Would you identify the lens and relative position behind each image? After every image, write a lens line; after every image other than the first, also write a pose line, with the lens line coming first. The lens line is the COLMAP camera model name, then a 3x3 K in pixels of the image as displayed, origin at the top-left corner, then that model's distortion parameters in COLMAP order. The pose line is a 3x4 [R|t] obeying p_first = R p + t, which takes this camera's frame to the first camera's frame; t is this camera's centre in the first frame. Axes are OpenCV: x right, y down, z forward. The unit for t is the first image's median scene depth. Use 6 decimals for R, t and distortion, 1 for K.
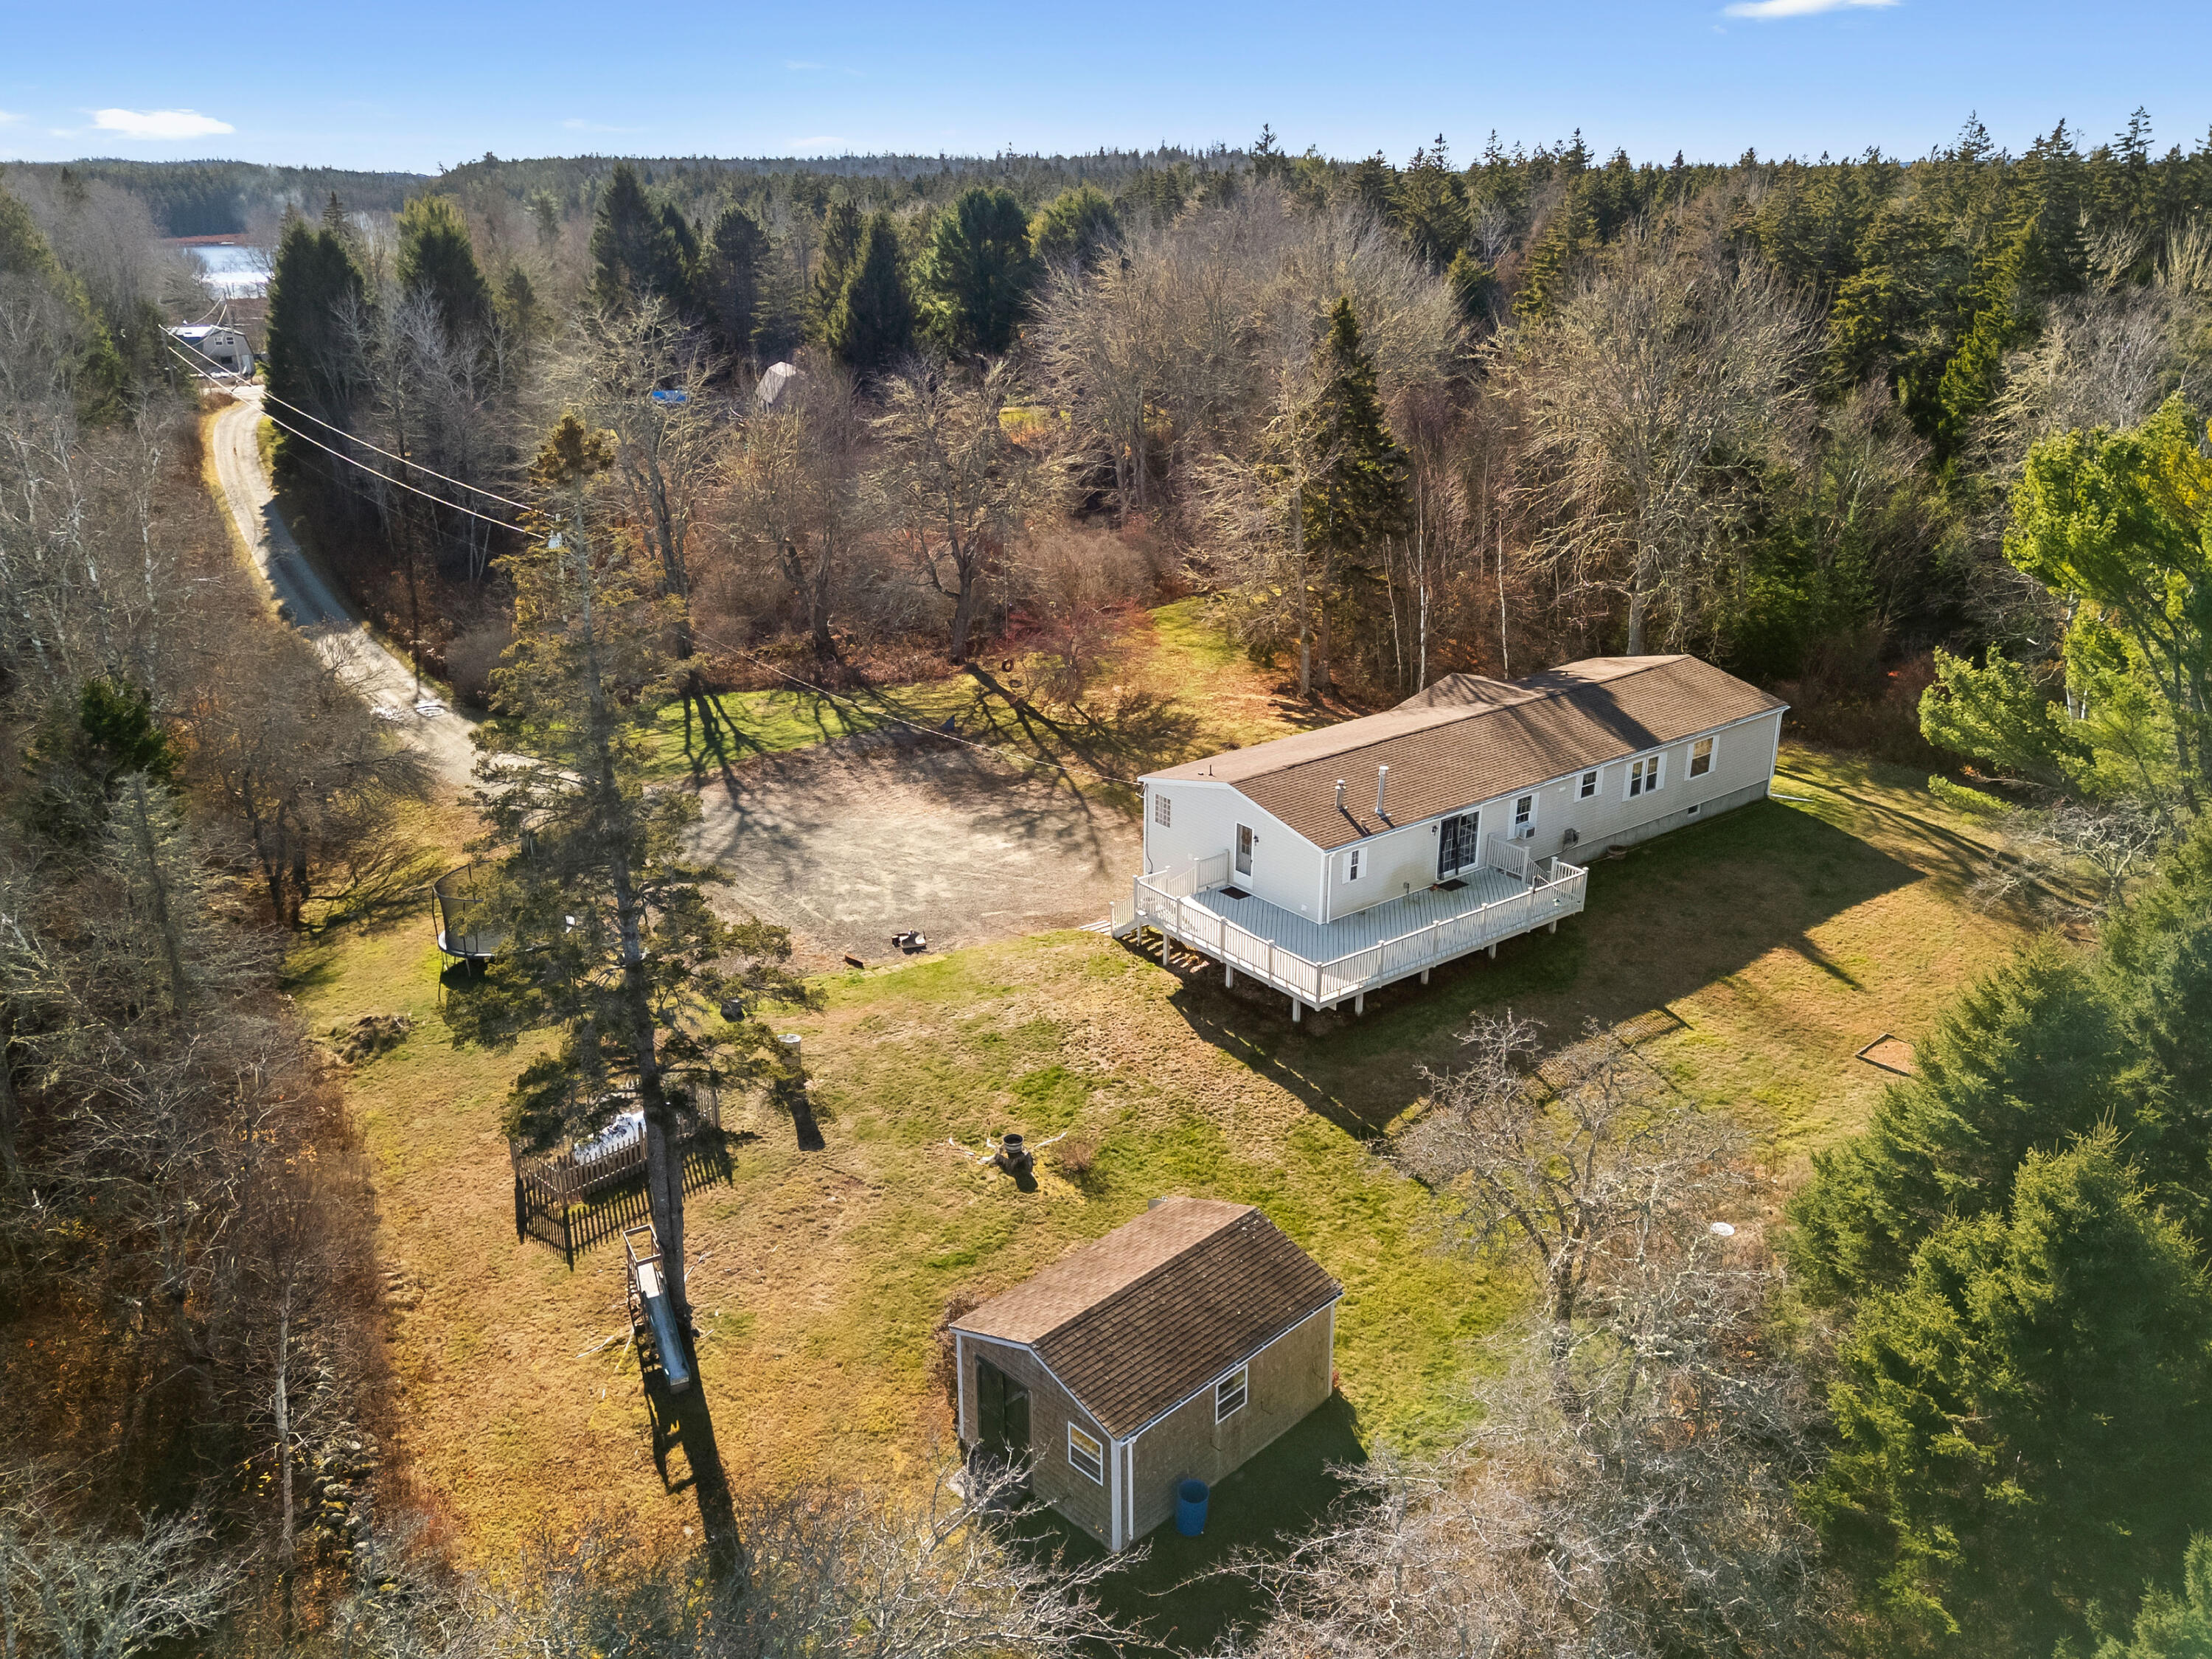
lens RADIAL K [[1792.5, 0, 1118.9], [0, 1792.5, 823.0], [0, 0, 1]] dist [0.088327, -0.123370]
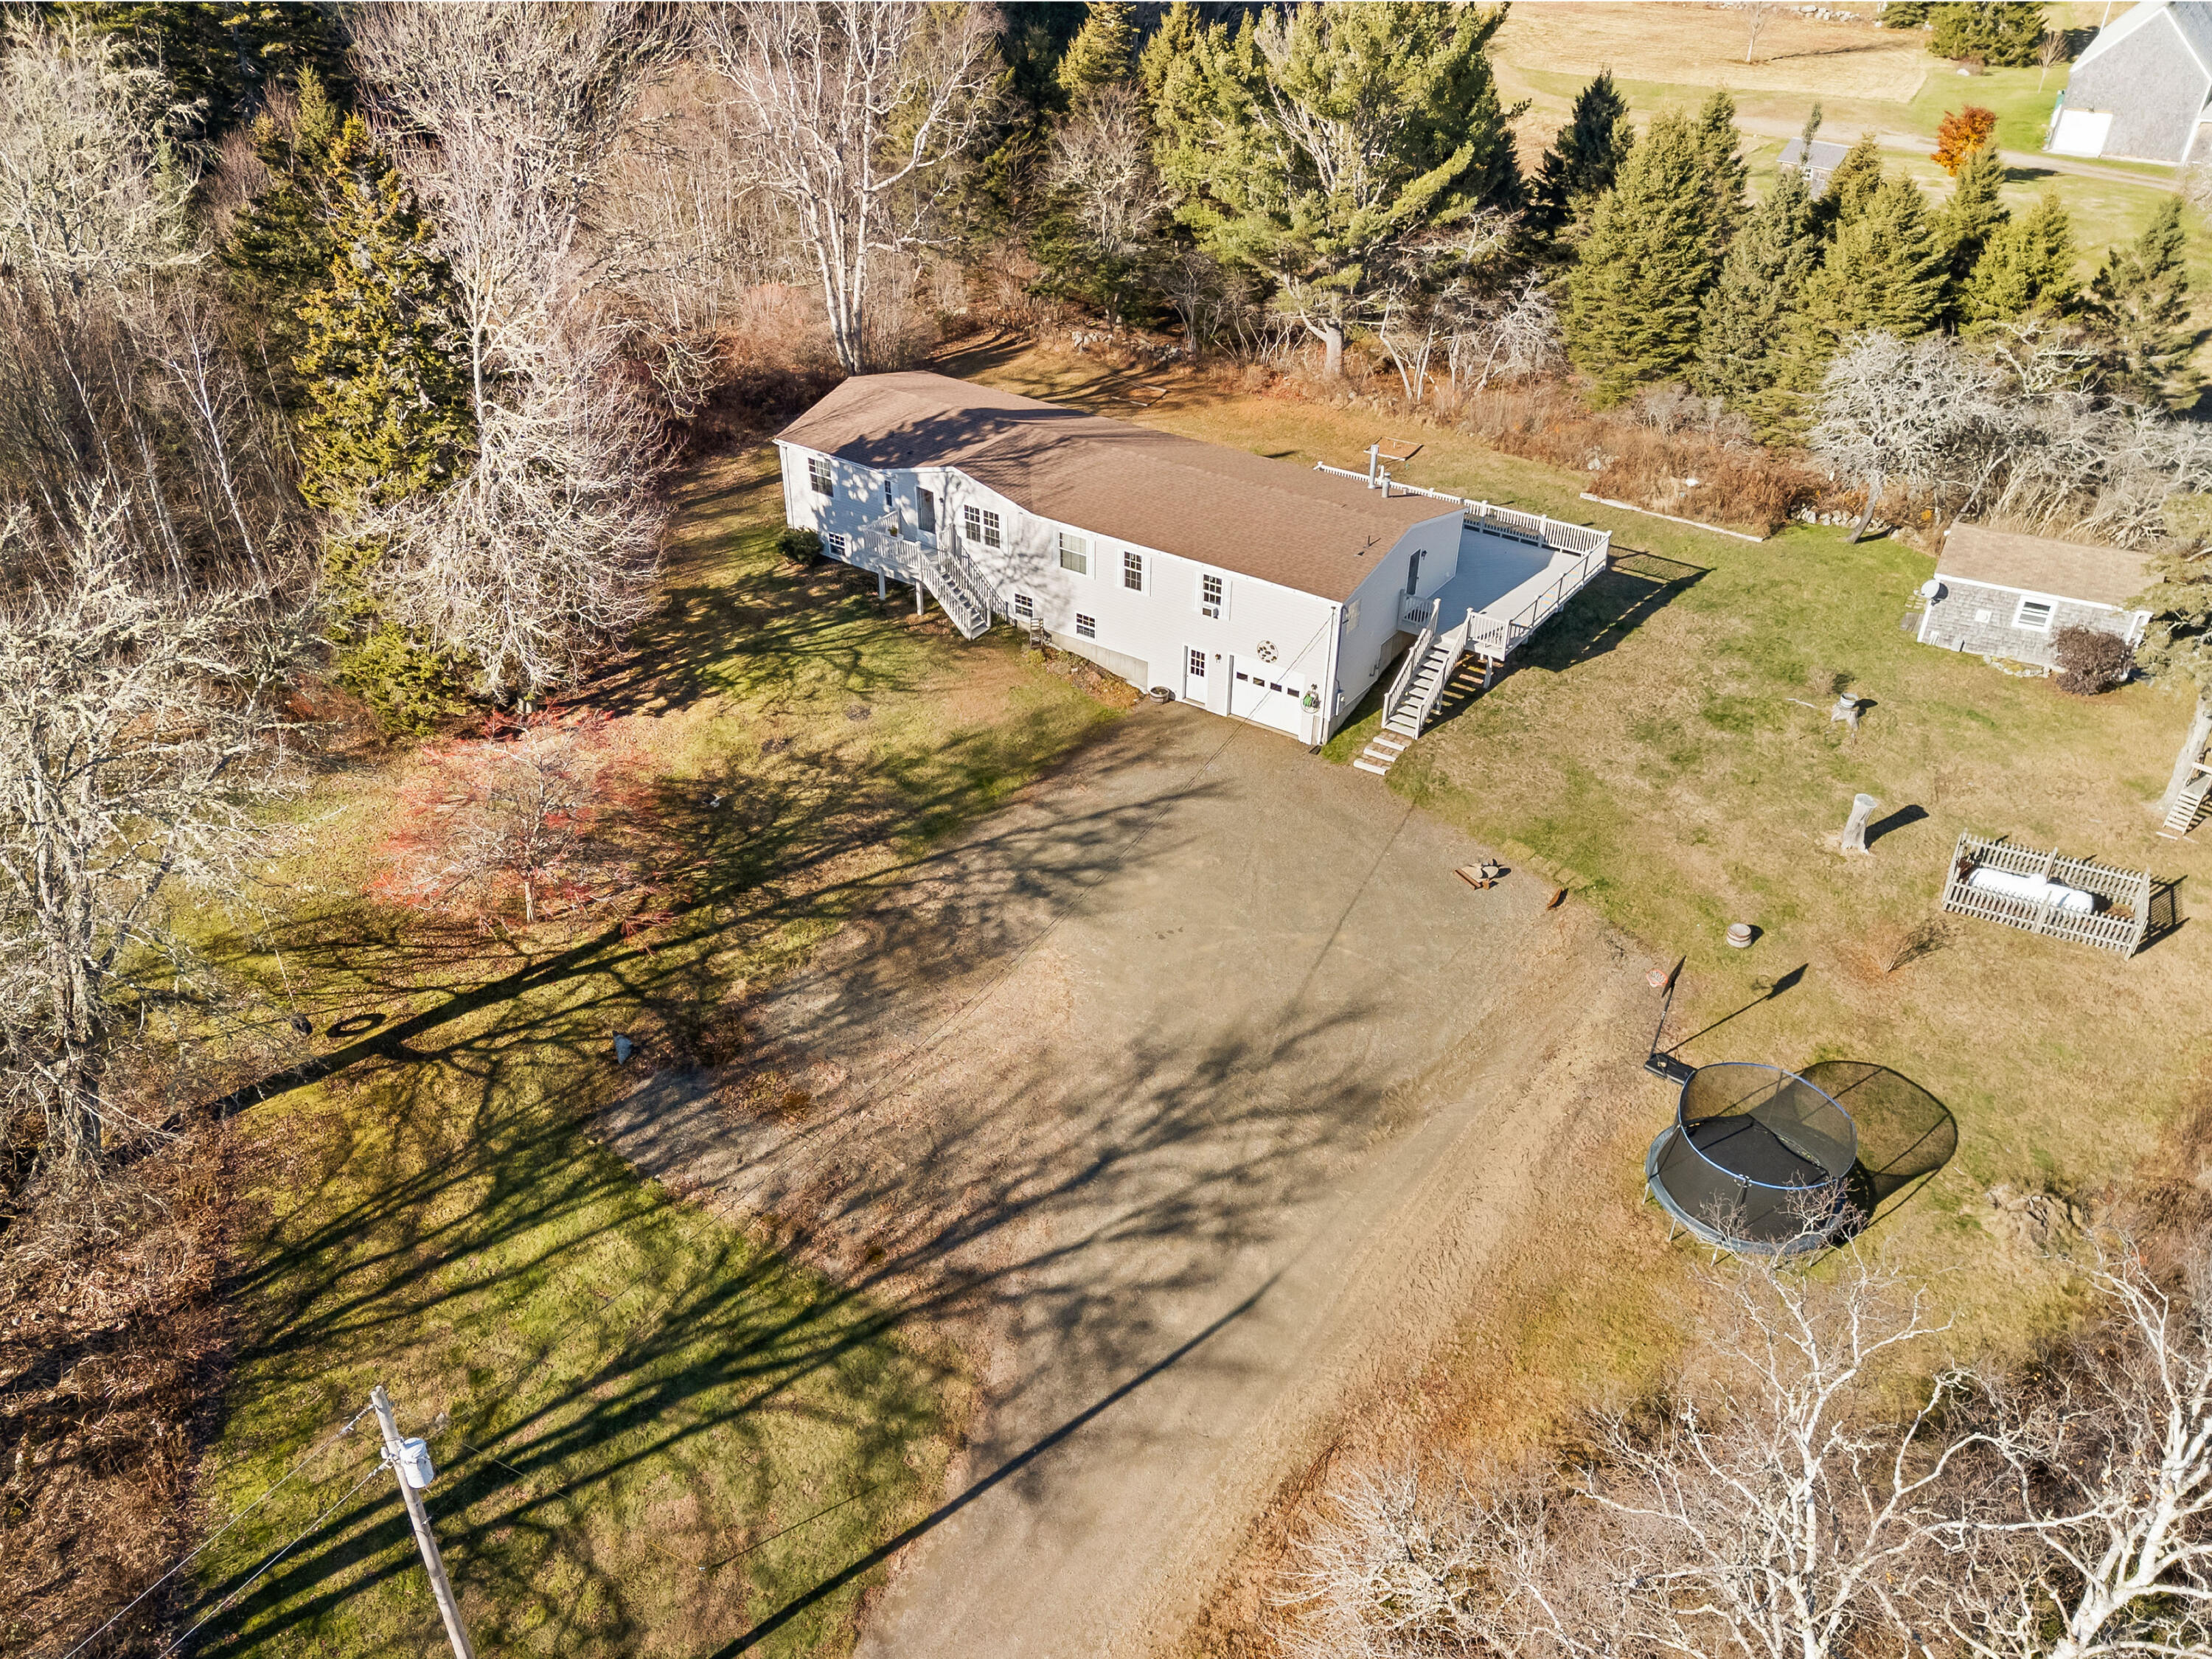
lens RADIAL K [[1749.3, 0, 1054.4], [0, 1749.3, 850.2], [0, 0, 1]] dist [0.062764, -0.057845]
pose [[-0.256484, -0.551976, 0.793434, -0.780107], [0.338609, 0.717559, 0.608649, -0.569978], [-0.905295, 0.424773, 0.002861, 1.244256]]
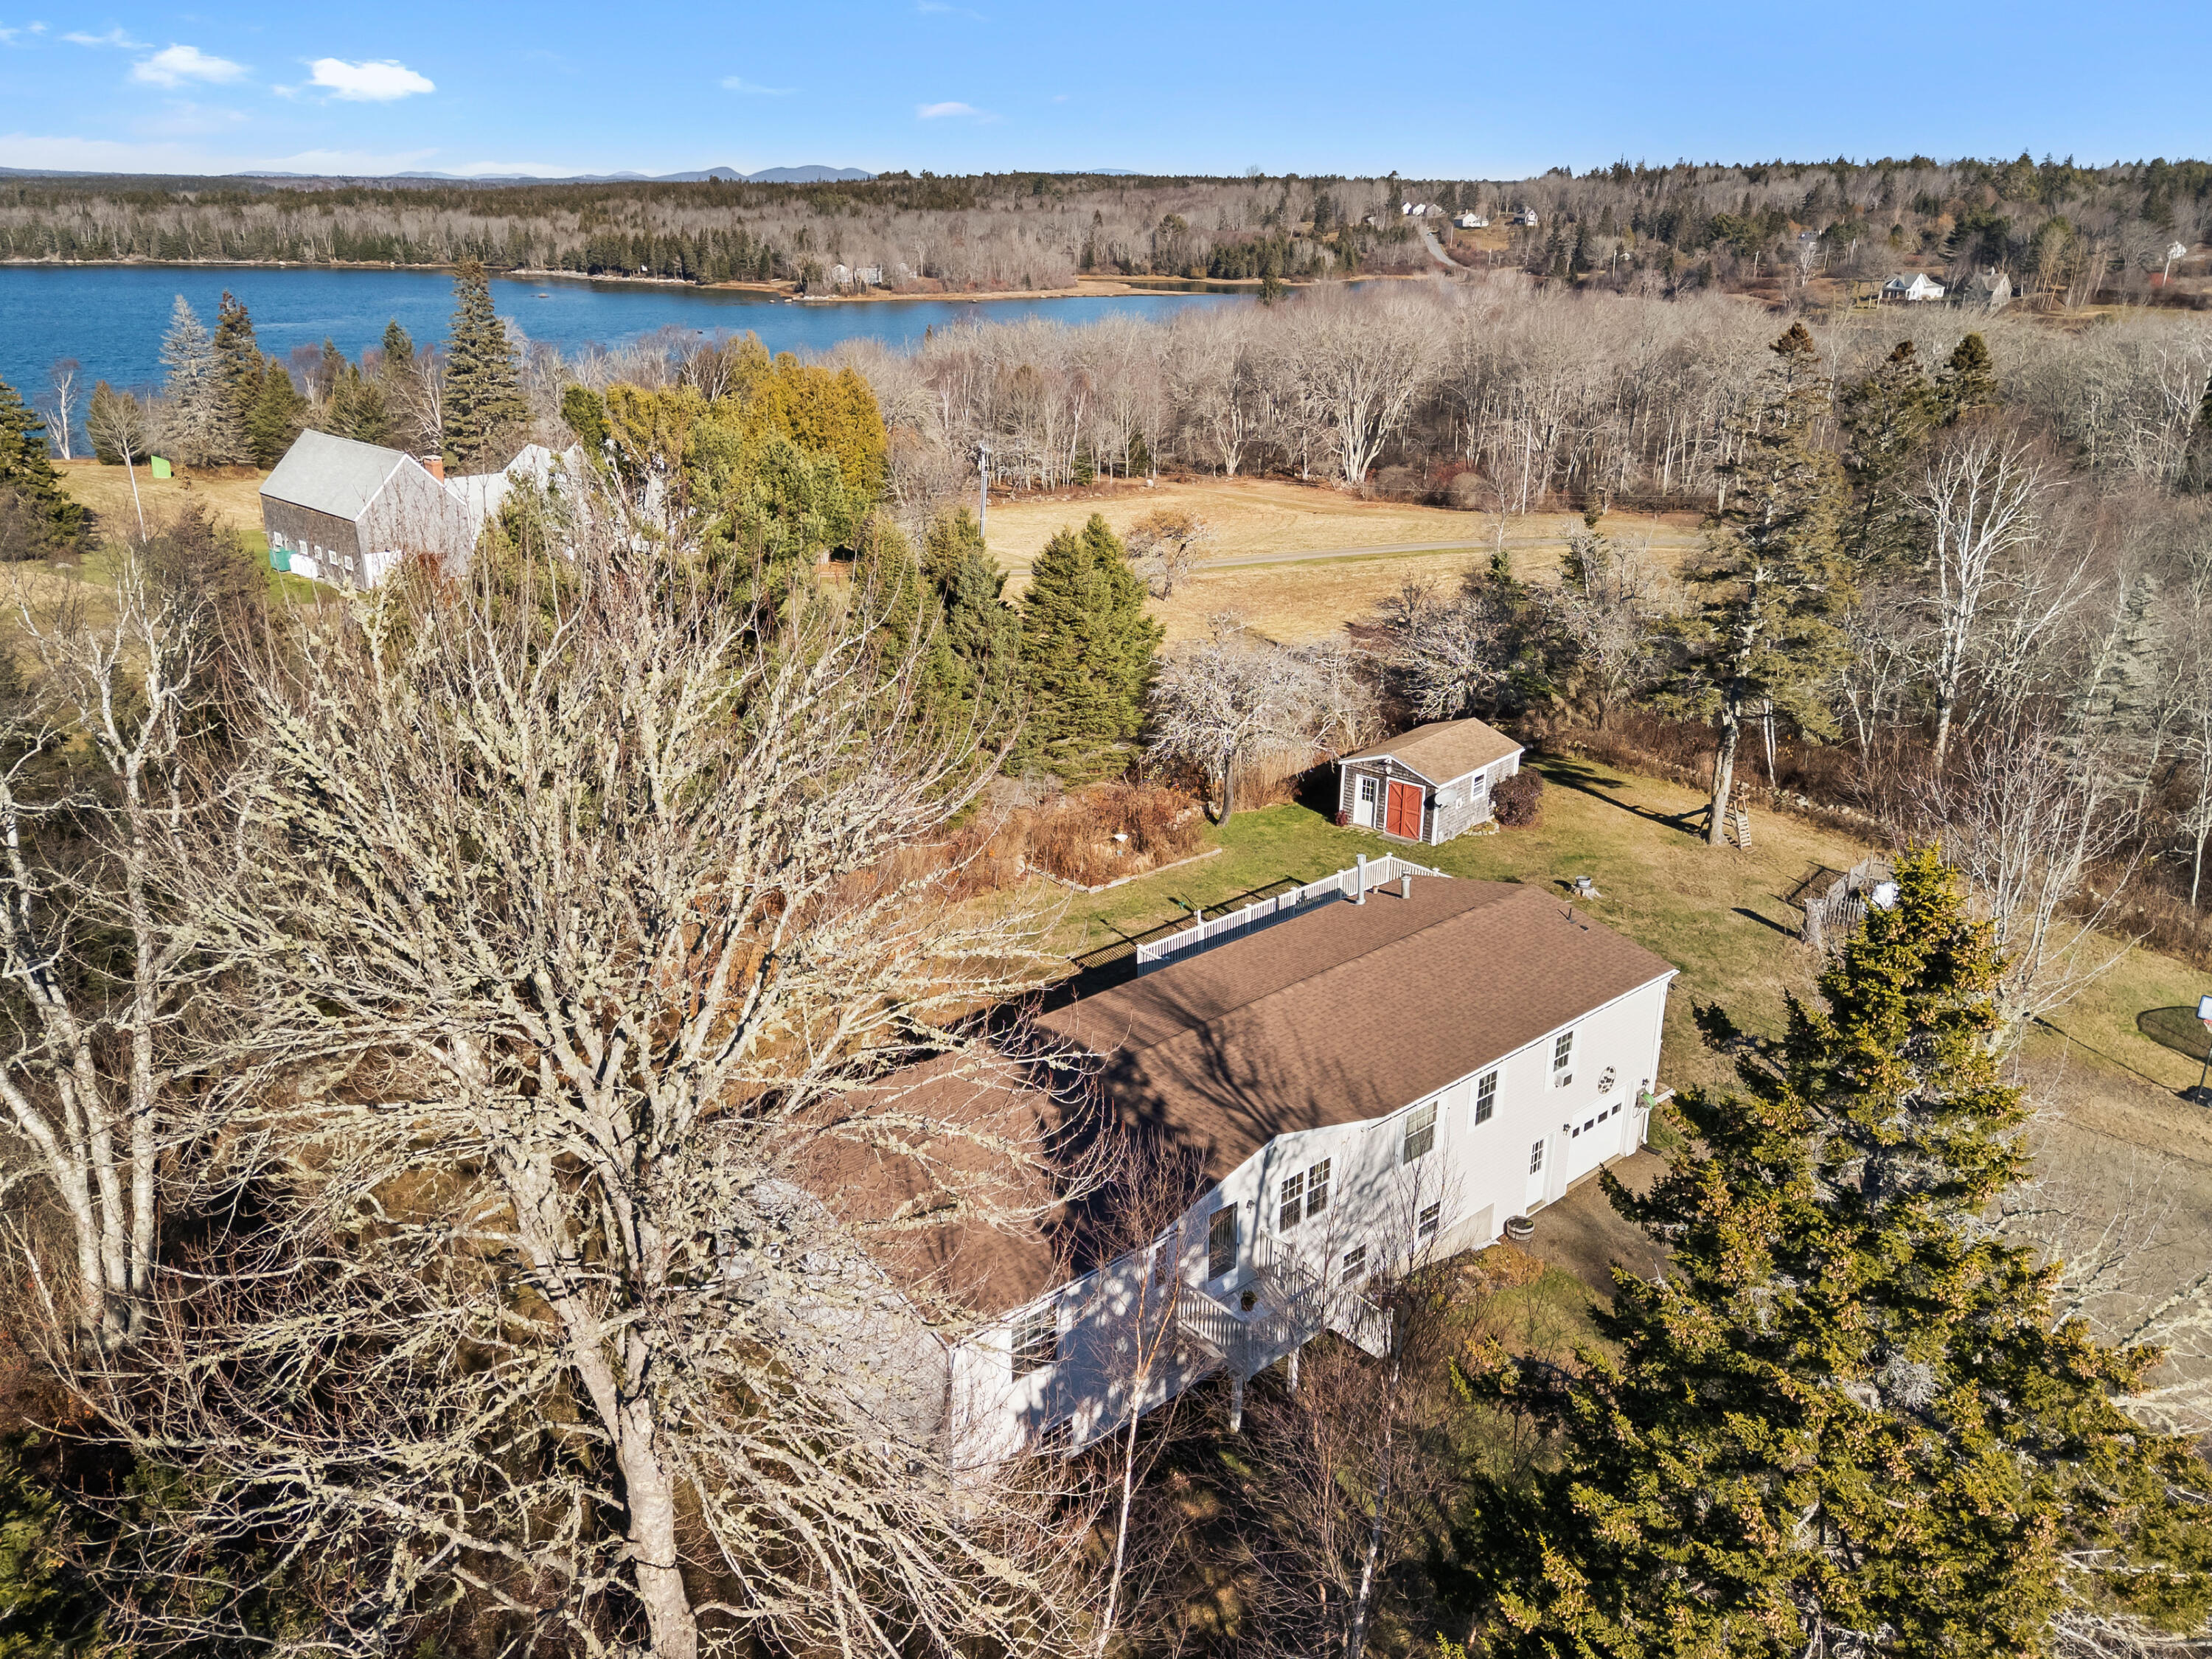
lens RADIAL K [[1775.3, 0, 1084.9], [0, 1775.3, 753.5], [0, 0, 1]] dist [0.106259, -0.122525]
pose [[-0.998867, 0.004200, -0.047406, 0.325943], [-0.026002, 0.786126, 0.617519, -0.619671], [0.039861, 0.618052, -0.785126, 1.633007]]
